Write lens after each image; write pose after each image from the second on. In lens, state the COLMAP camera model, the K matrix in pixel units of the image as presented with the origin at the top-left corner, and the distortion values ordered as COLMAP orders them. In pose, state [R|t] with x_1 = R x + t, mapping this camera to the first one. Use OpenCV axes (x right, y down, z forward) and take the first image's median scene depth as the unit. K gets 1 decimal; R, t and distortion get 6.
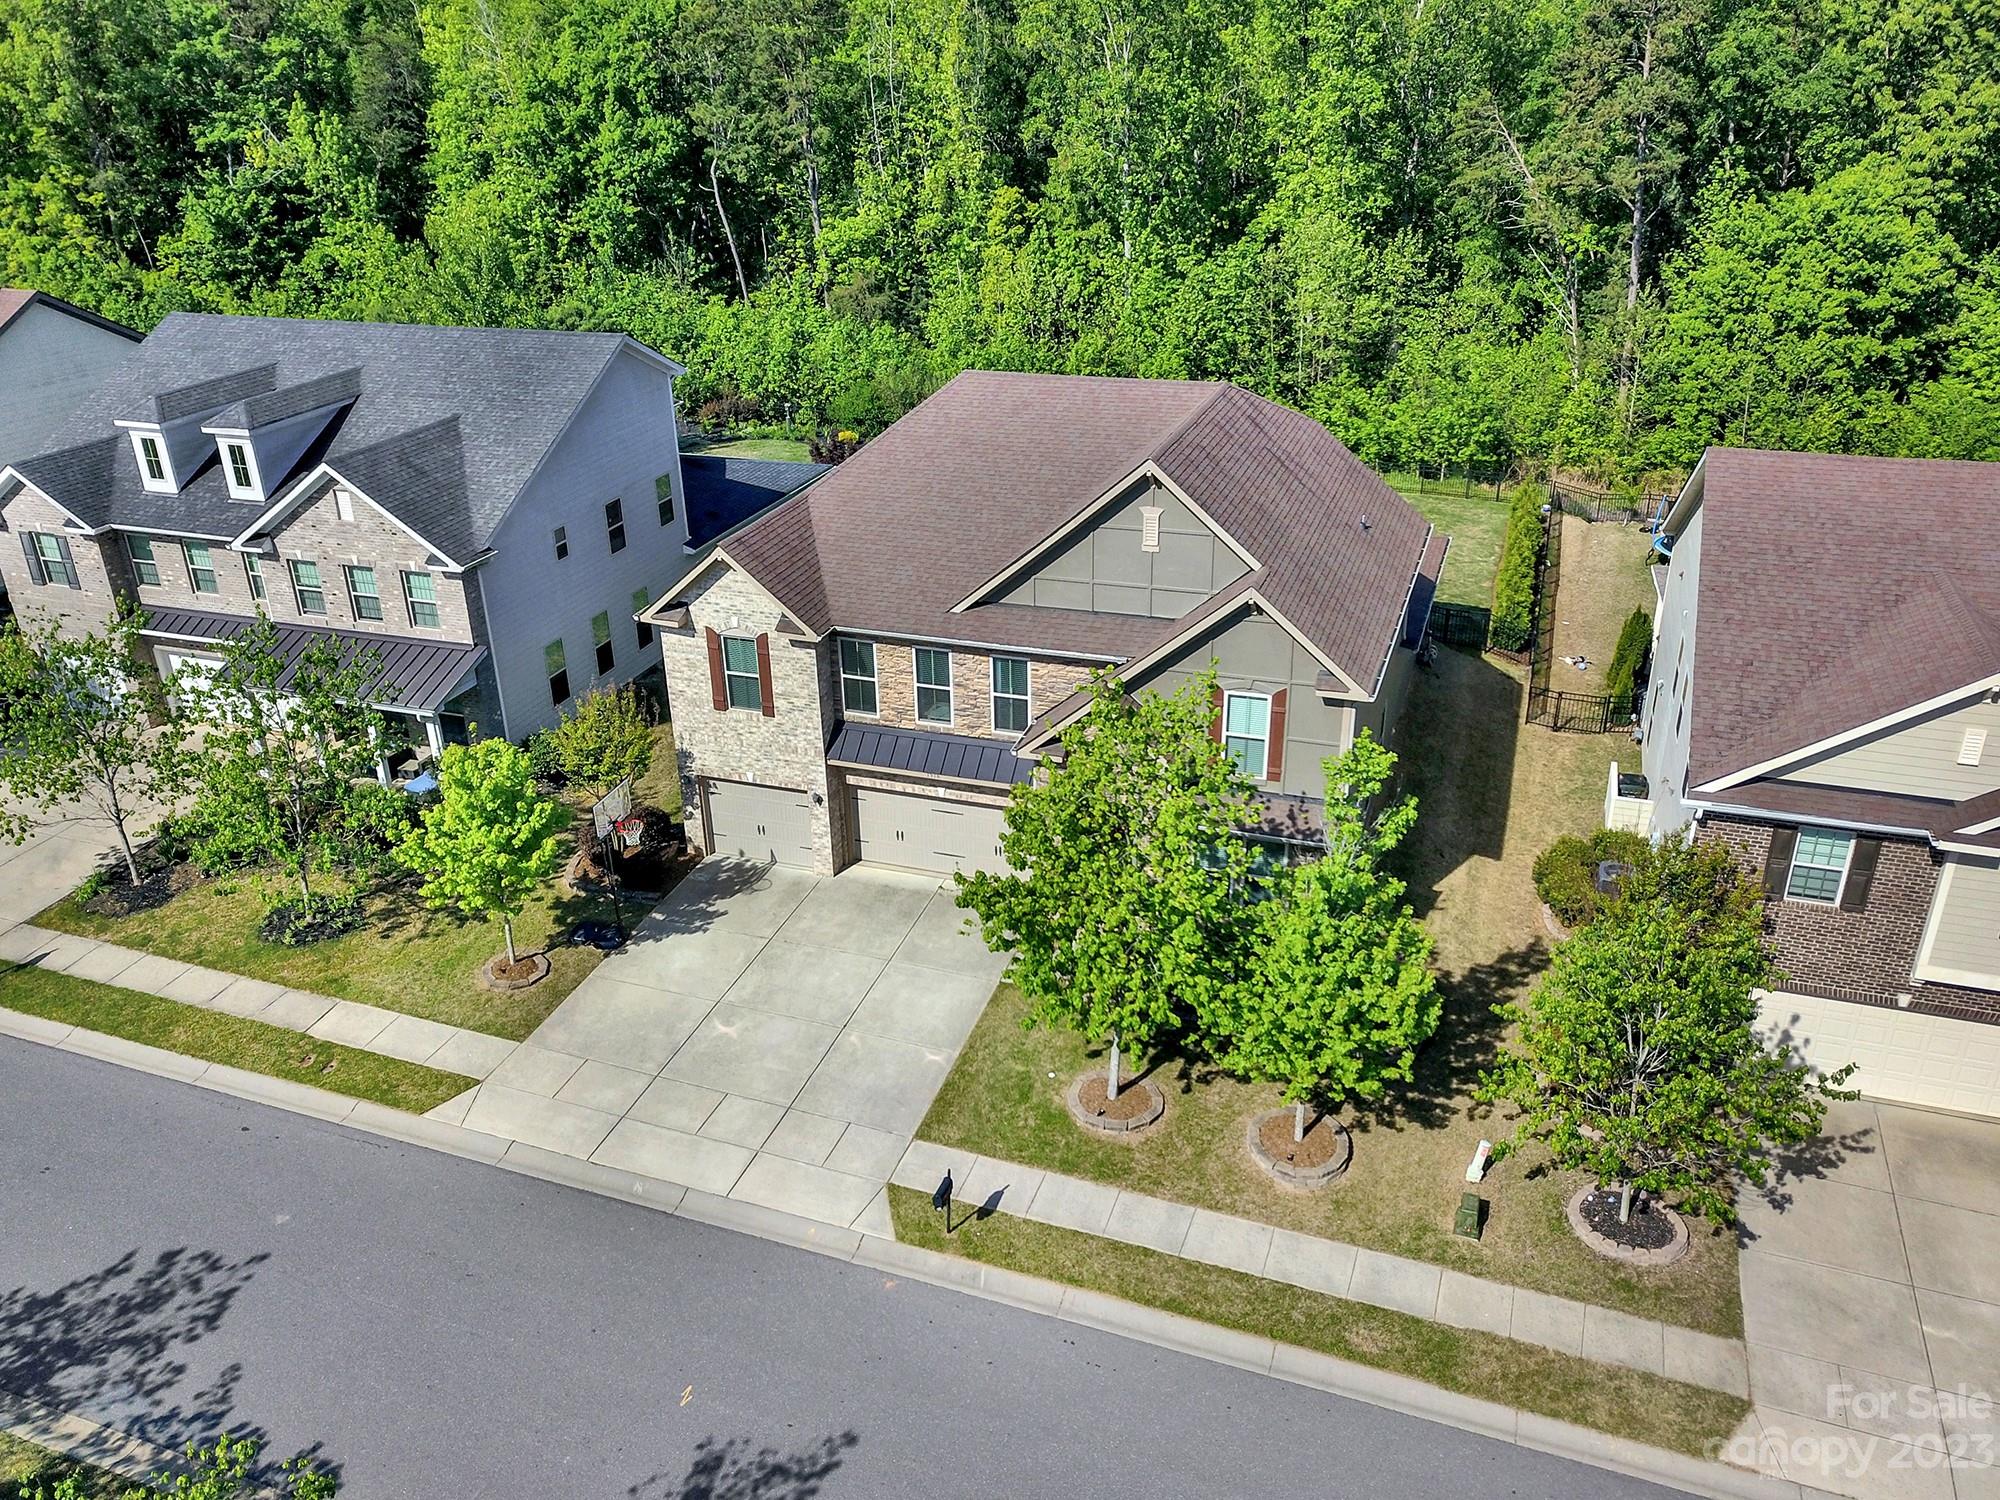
lens RADIAL K [[1536.5, 0, 1000.0], [0, 1536.5, 750.0], [0, 0, 1]] dist [0.013657, -0.008721]
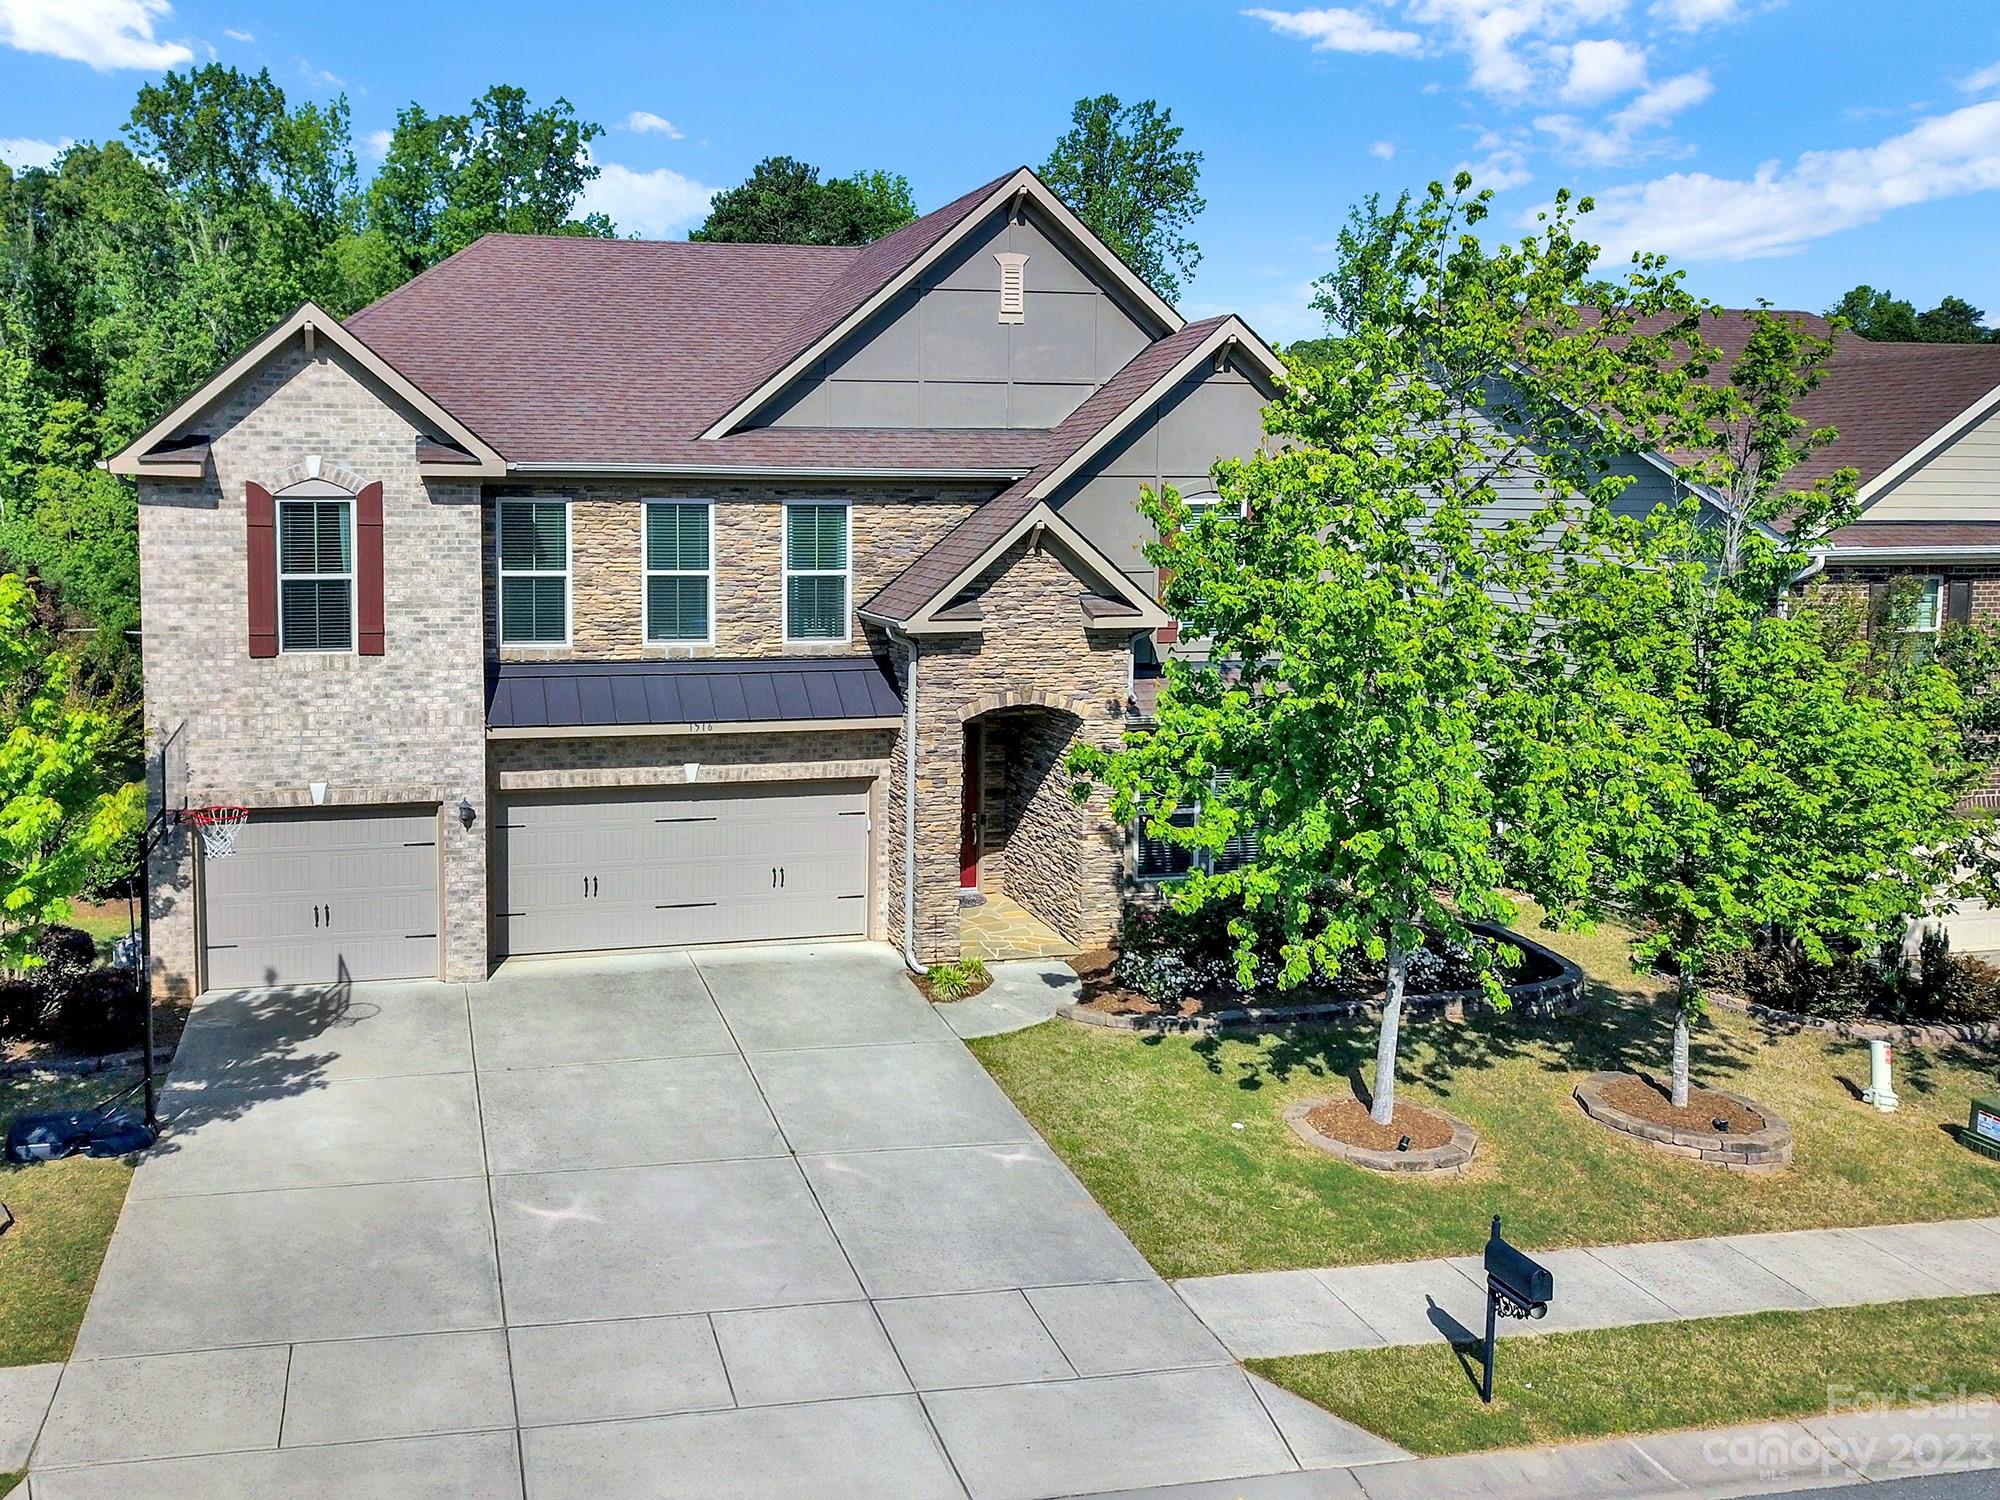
lens RADIAL K [[1626.9, 0, 714.5], [0, 1626.9, 611.2], [0, 0, 1]] dist [0.010248, -0.005260]
pose [[0.857142, -0.015783, 0.514838, -0.334460], [0.200728, 0.930744, -0.305654, 0.155674], [-0.474358, 0.365331, 0.800948, 0.500386]]
